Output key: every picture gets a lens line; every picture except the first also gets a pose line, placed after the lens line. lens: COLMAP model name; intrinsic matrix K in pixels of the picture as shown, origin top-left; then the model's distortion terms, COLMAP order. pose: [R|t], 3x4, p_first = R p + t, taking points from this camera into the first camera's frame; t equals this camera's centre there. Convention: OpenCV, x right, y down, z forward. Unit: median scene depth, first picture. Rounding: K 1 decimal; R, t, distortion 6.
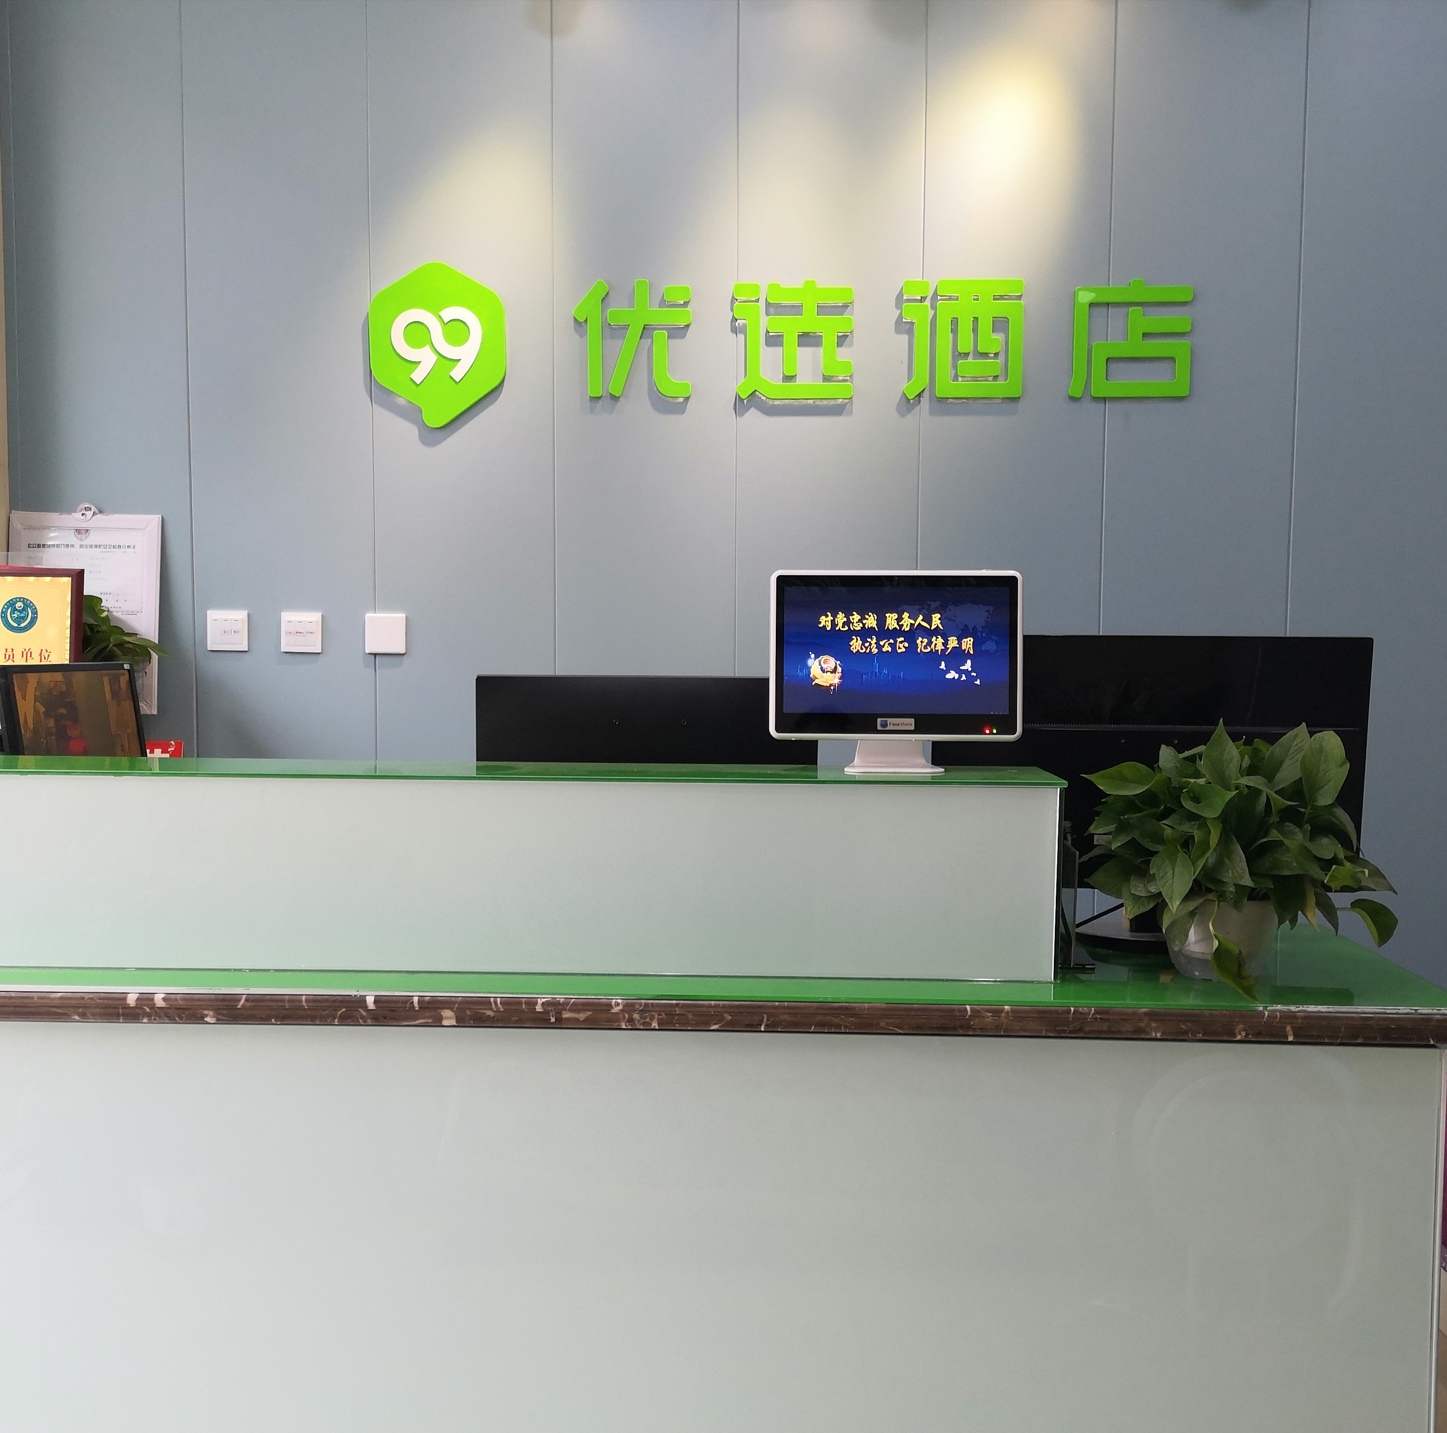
lens RADIAL K [[1423.5, 0, 723.8], [0, 1423.5, 713.9], [0, 0, 1]] dist [0.004084, 0.000000]
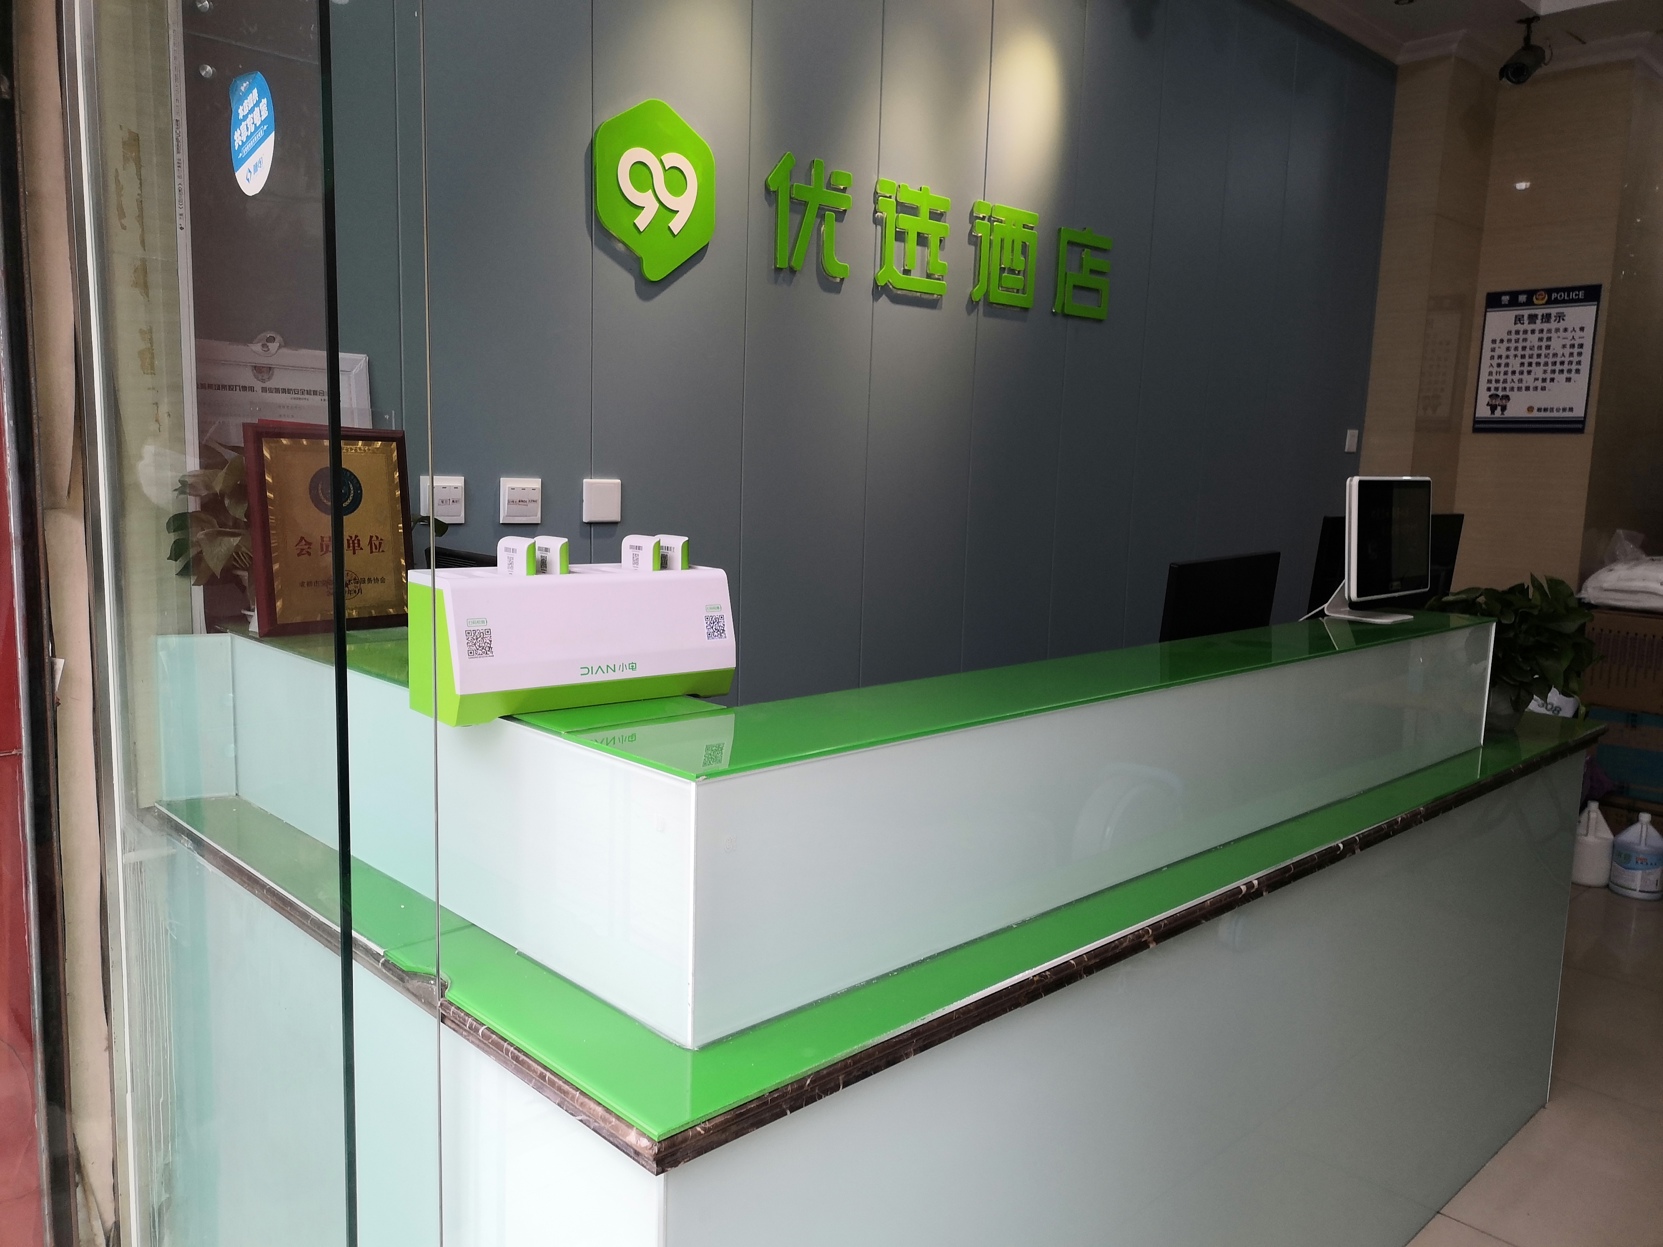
lens RADIAL K [[1260.1, 0, 831.0], [0, 1260.1, 627.7], [0, 0, 1]] dist [0.010055, 0.000450]
pose [[0.689950, -0.087942, 0.718495, -0.744968], [0.019155, 0.994463, 0.103326, -0.057752], [-0.723603, -0.057527, 0.687815, 0.332183]]
